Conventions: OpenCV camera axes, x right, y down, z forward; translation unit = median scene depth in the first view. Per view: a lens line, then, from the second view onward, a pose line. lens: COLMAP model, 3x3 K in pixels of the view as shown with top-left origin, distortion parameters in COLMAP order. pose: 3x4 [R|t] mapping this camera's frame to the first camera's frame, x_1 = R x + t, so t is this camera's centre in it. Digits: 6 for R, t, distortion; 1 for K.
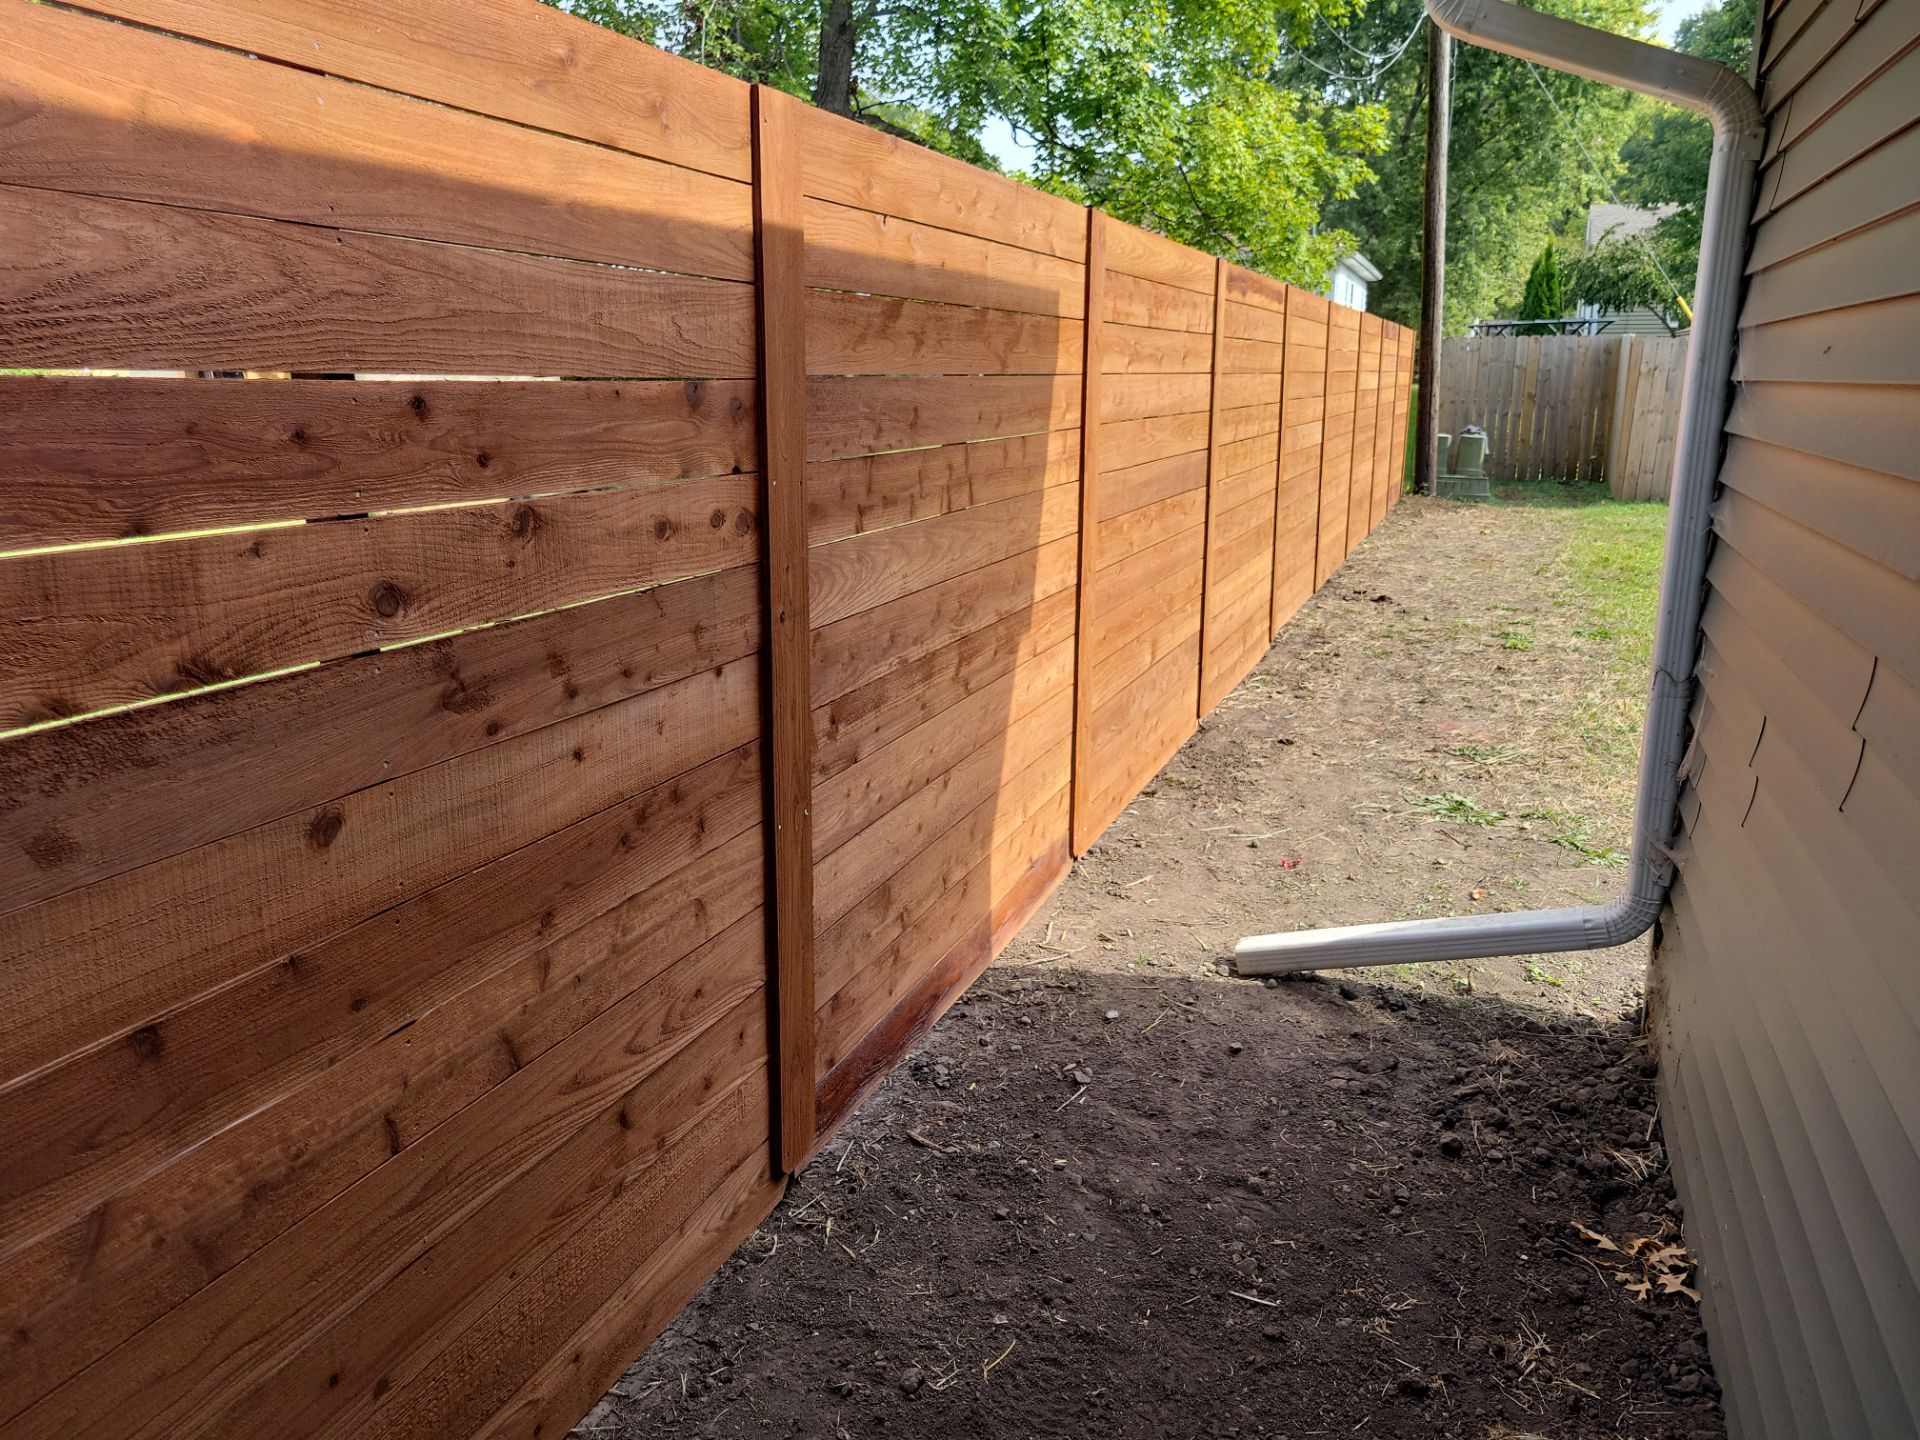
lens RADIAL K [[1428.2, 0, 954.6], [0, 1428.2, 716.4], [0, 0, 1]] dist [0.049387, -0.035942]
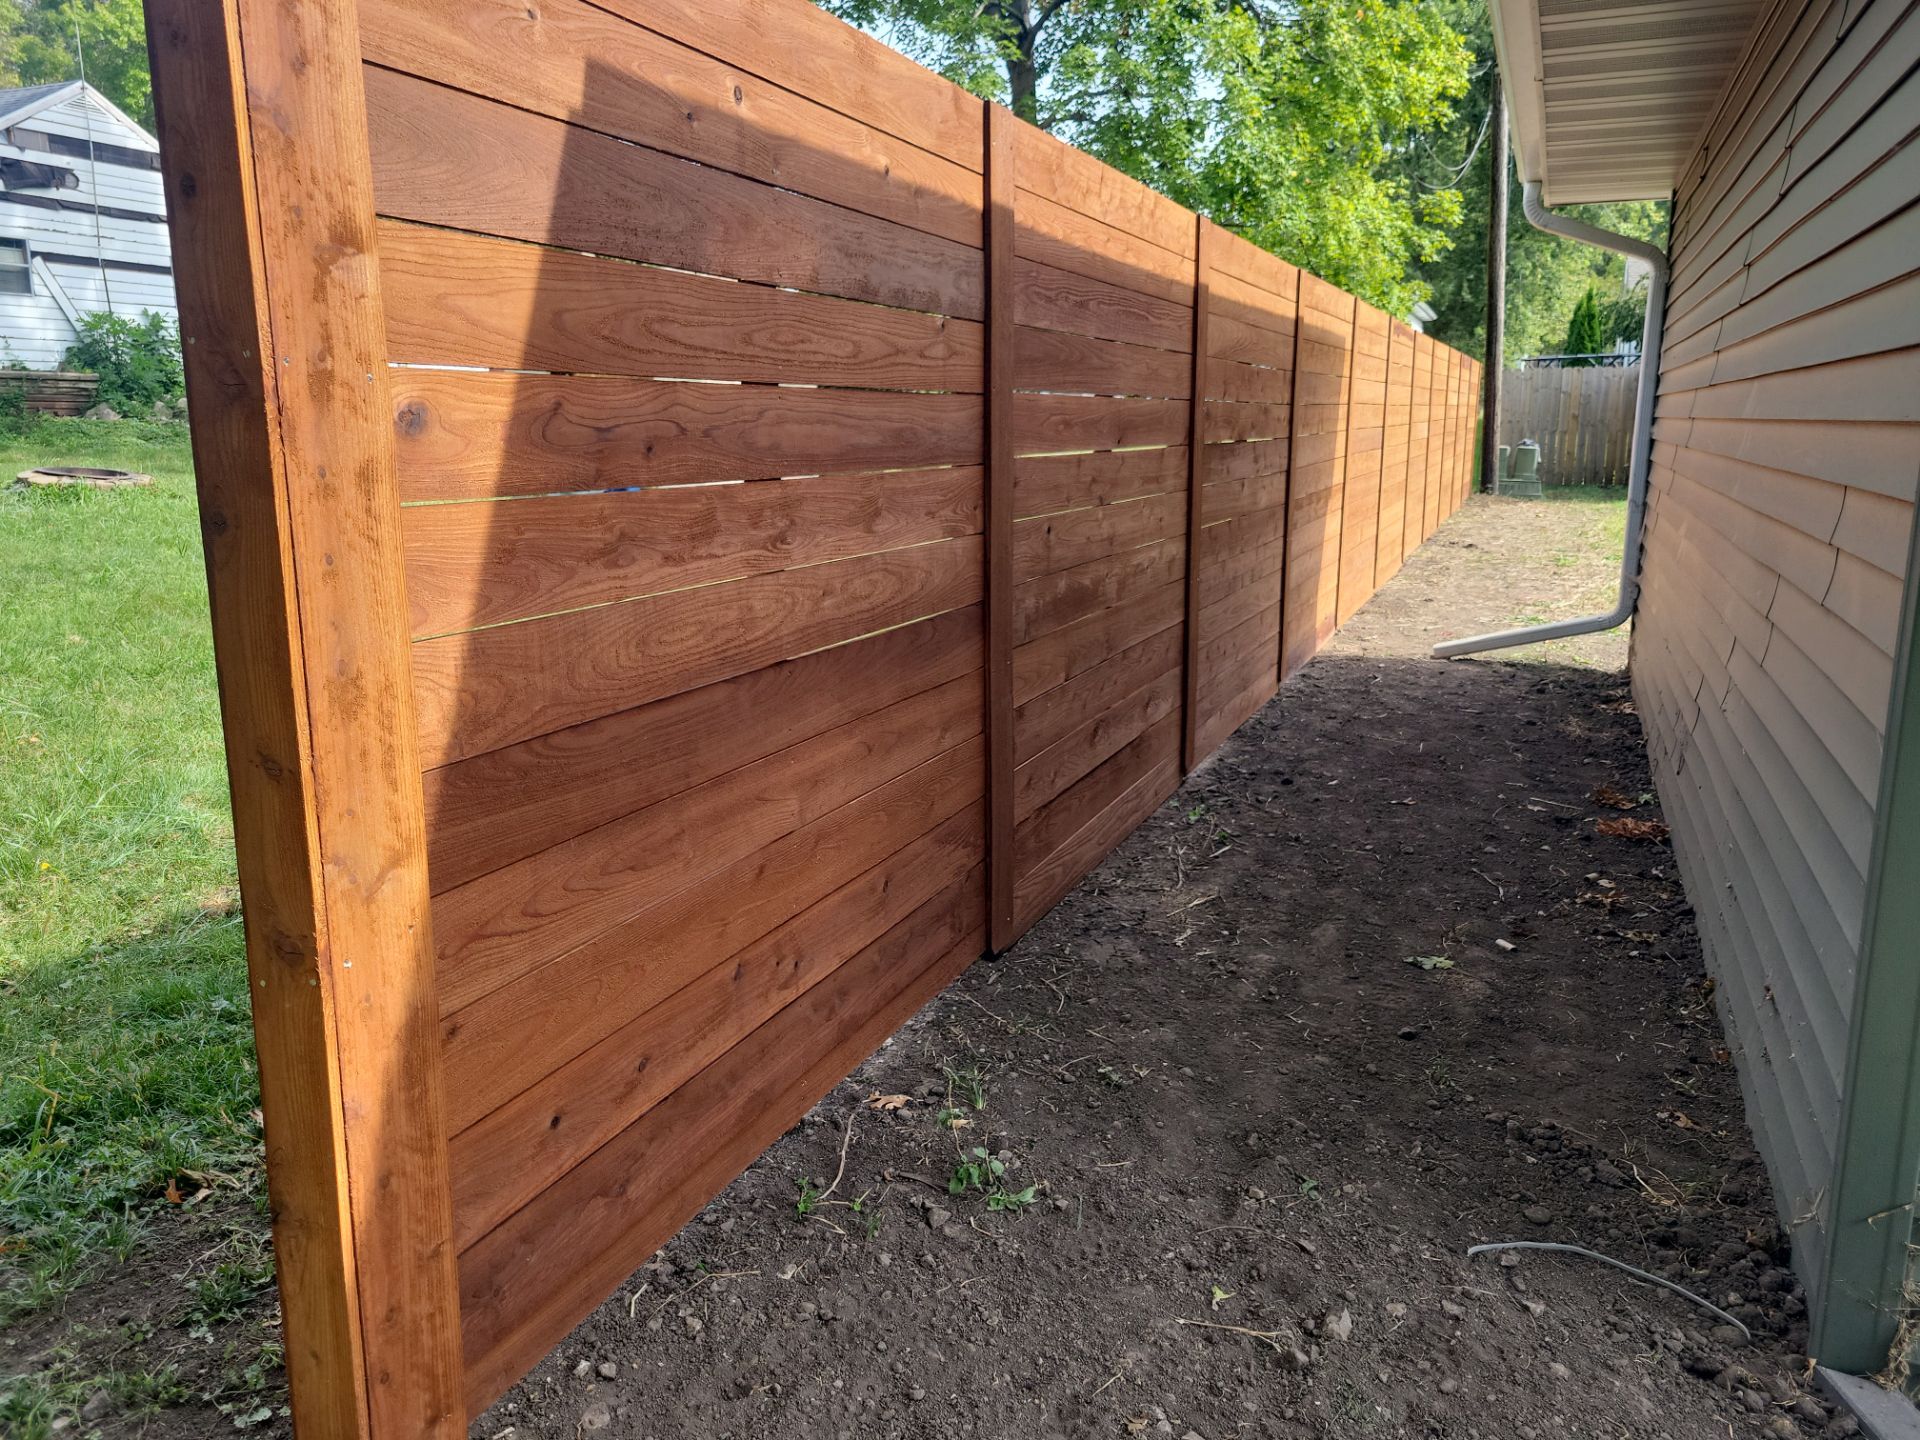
lens RADIAL K [[1430.4, 0, 967.5], [0, 1430.4, 717.5], [0, 0, 1]] dist [0.046799, -0.035426]
pose [[0.999808, 0.002998, -0.019342, -0.112623], [-0.003465, 0.999702, -0.024144, 0.080352], [0.019264, 0.024207, 0.999521, -0.282721]]
